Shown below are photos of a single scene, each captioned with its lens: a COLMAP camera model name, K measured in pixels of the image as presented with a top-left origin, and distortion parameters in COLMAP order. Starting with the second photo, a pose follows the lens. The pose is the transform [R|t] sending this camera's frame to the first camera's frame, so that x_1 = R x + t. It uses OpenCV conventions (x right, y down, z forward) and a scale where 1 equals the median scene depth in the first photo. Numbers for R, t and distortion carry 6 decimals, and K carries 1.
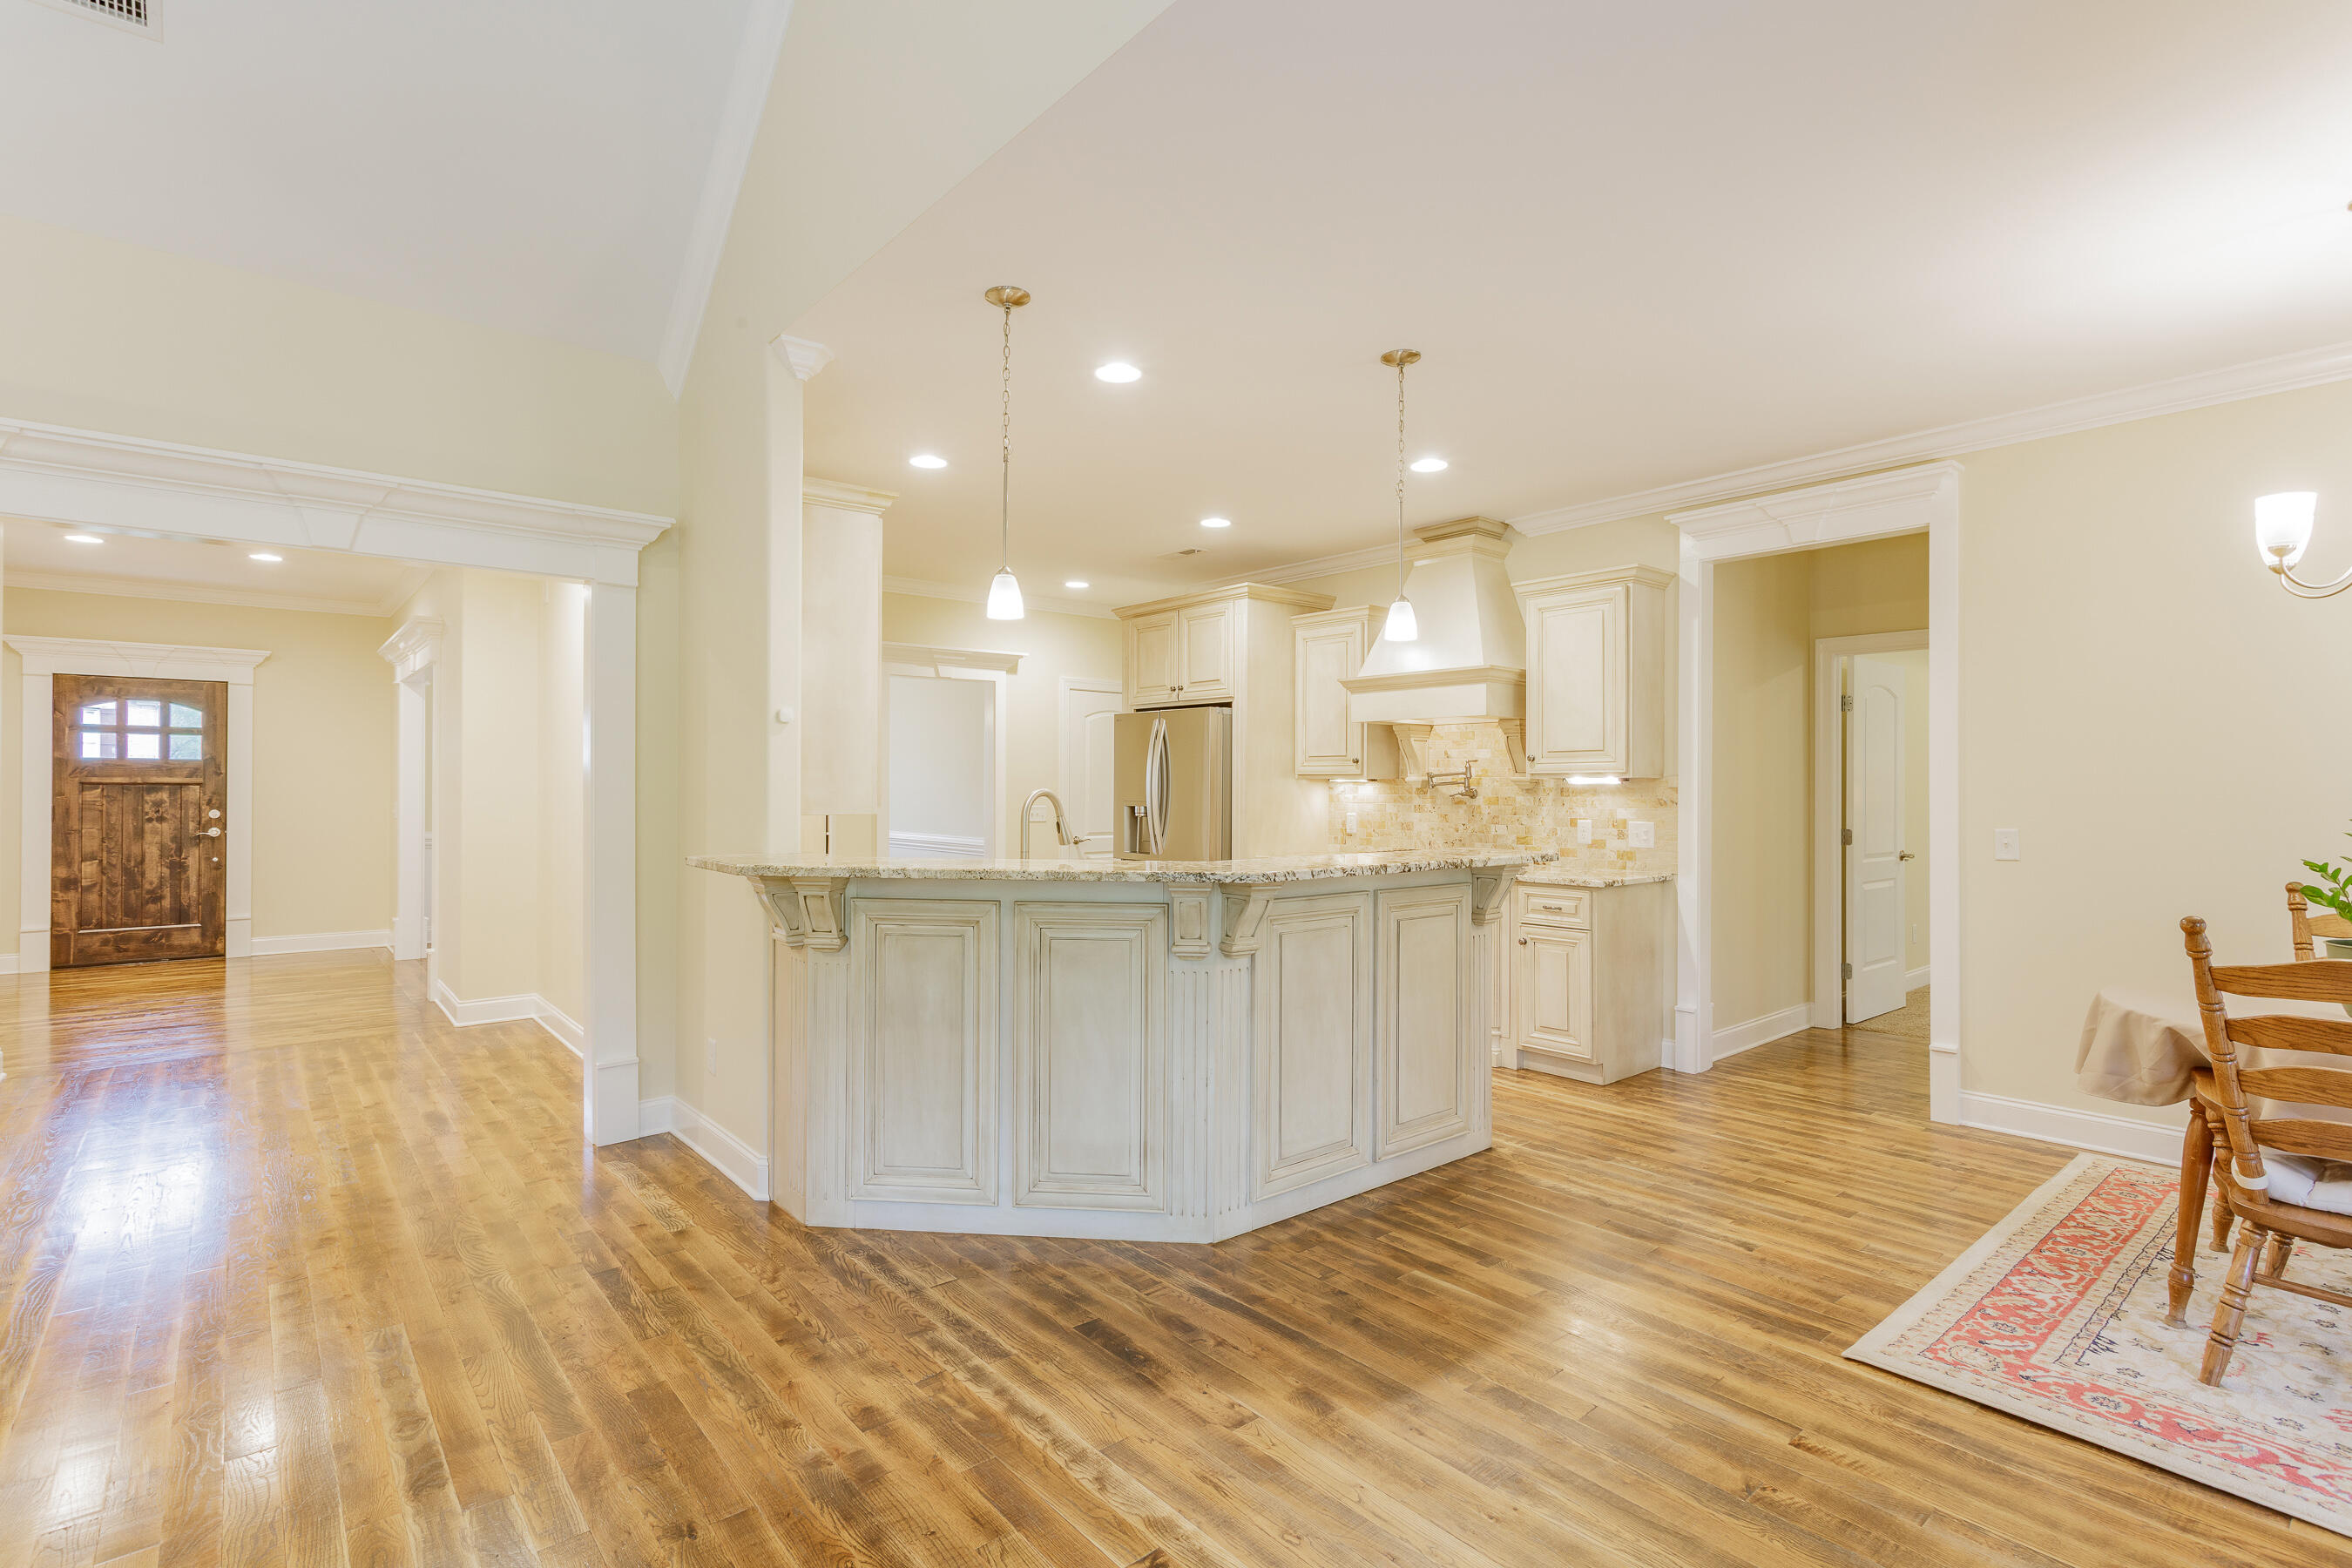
lens RADIAL K [[1101.1, 0, 1176.0], [0, 1101.1, 784.0], [0, 0, 1]] dist [-0.000563, -0.000057]
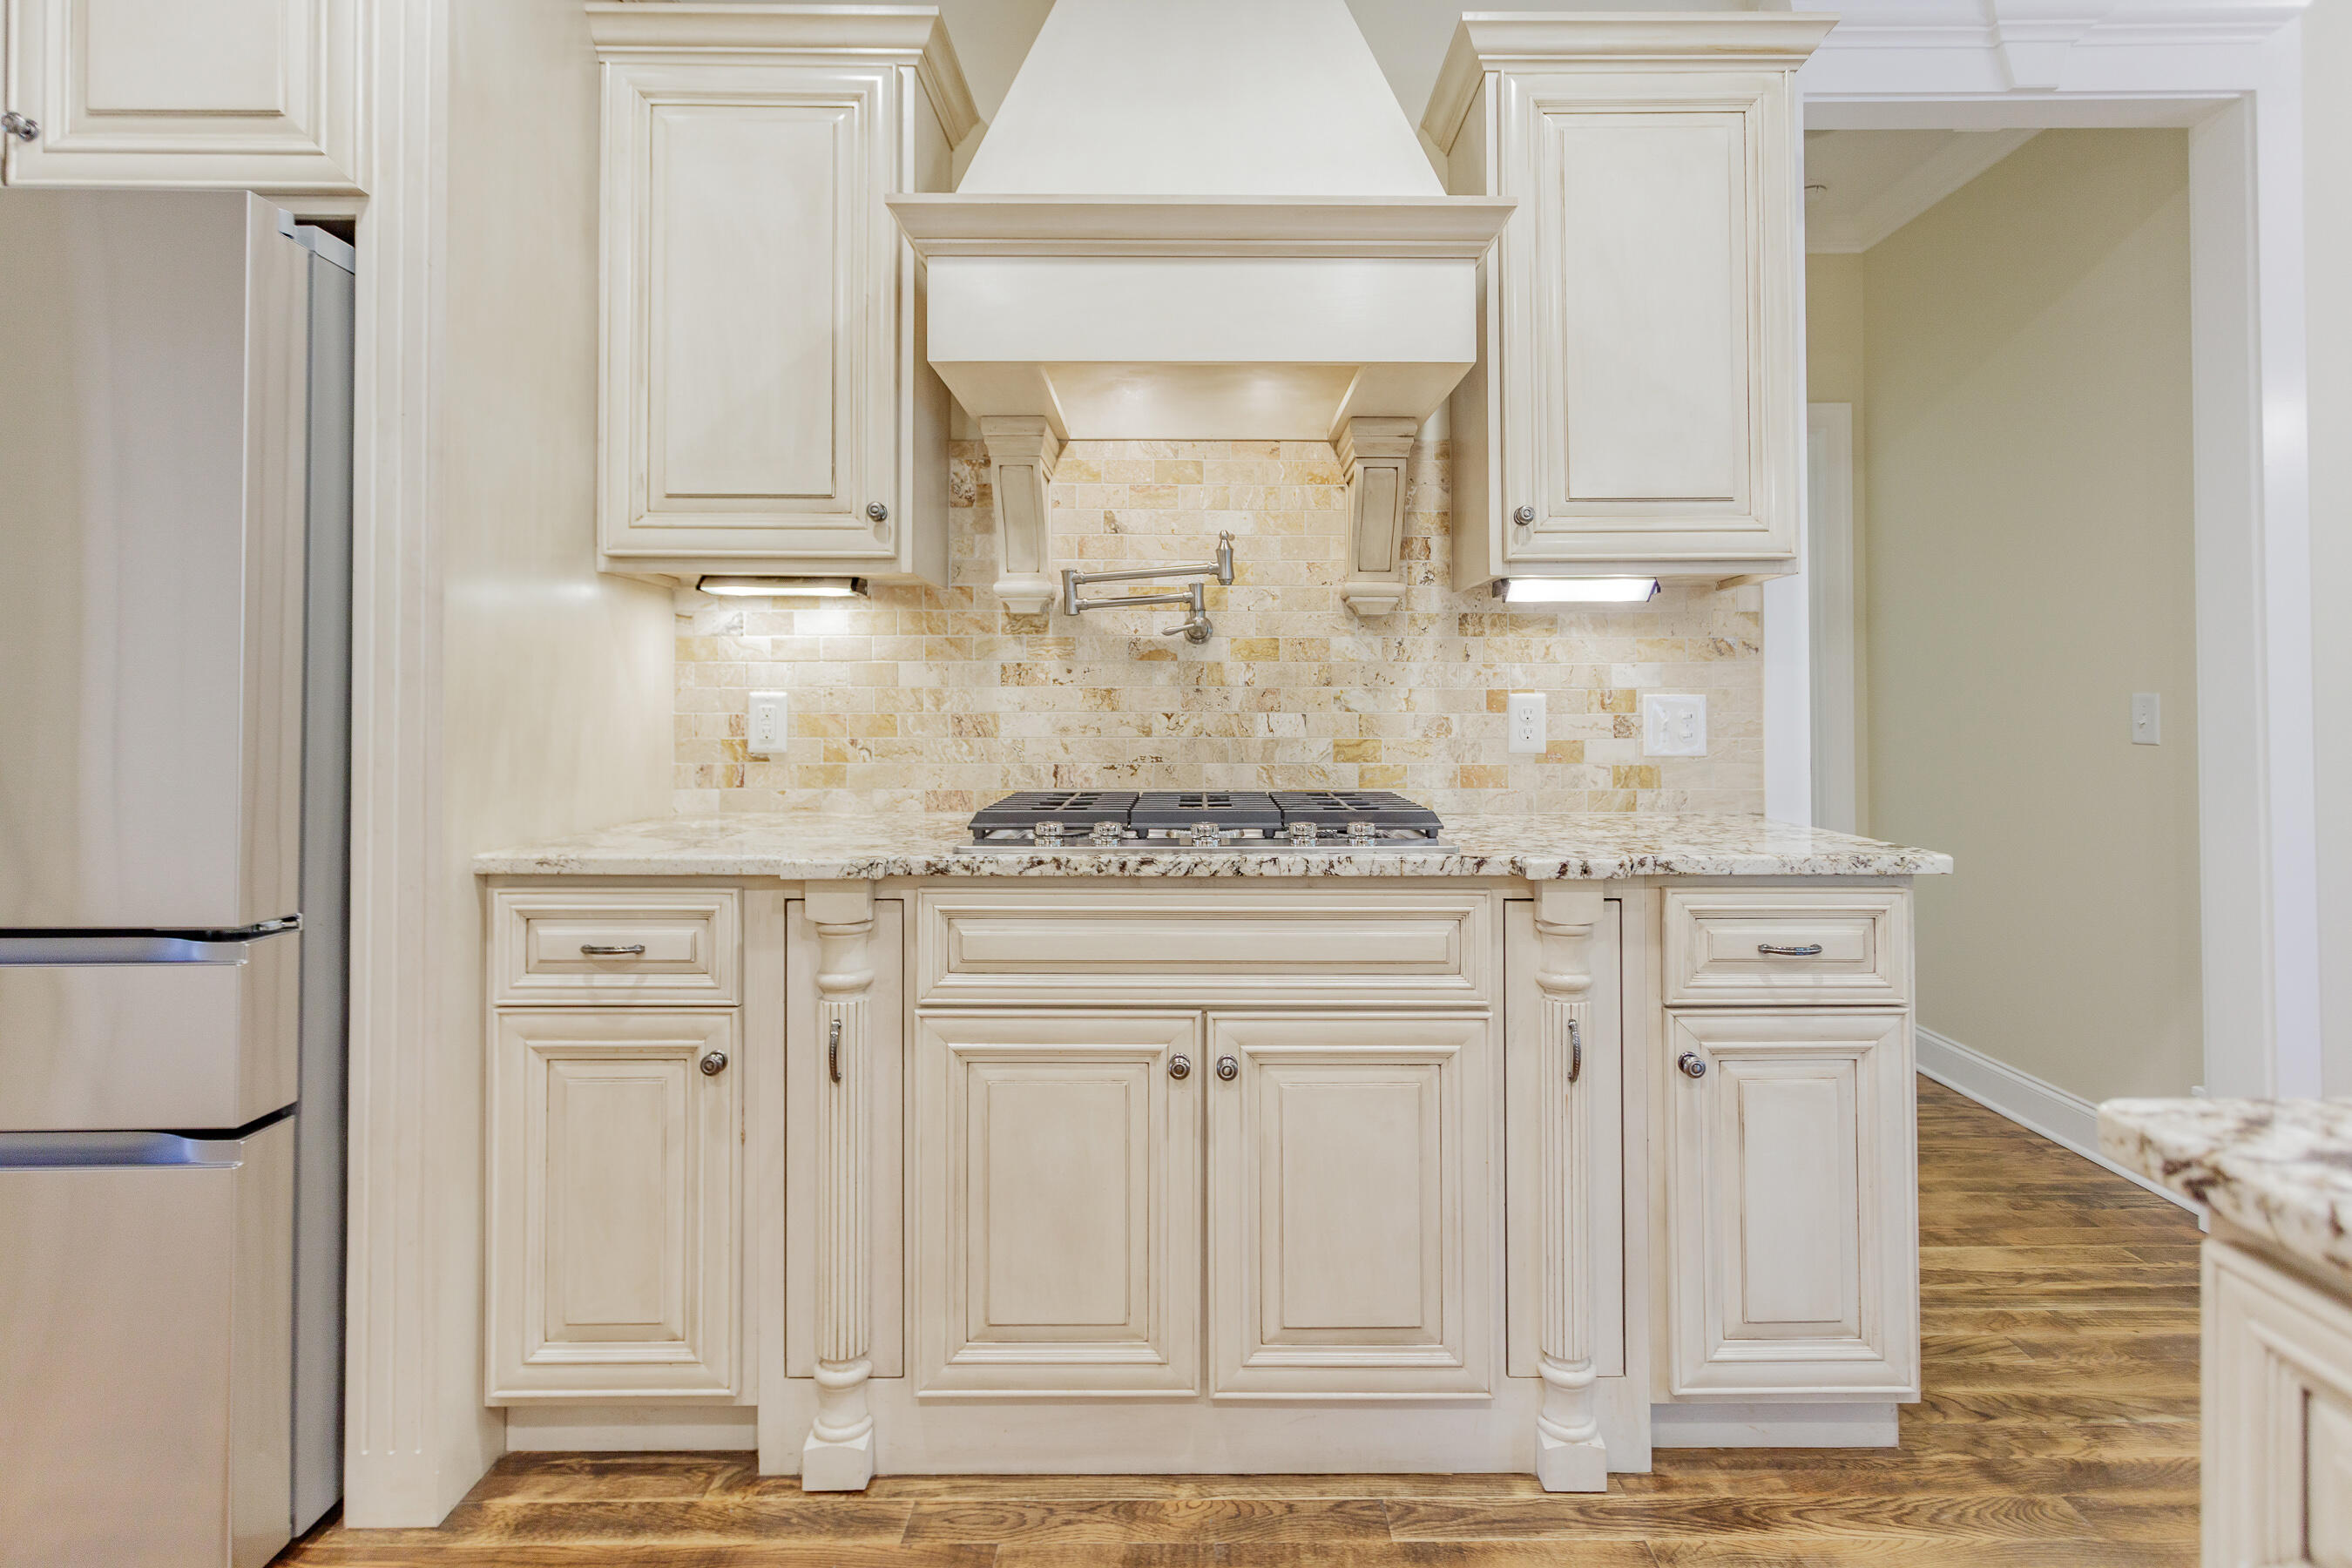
lens RADIAL K [[1143.6, 0, 1191.4], [0, 1143.6, 686.6], [0, 0, 1]] dist [0.000365, 0.000244]
pose [[0.637561, 0.007569, 0.770363, -0.026878], [0.000095, 0.999951, -0.009904, 0.031638], [-0.770400, 0.006388, 0.637529, 0.765987]]
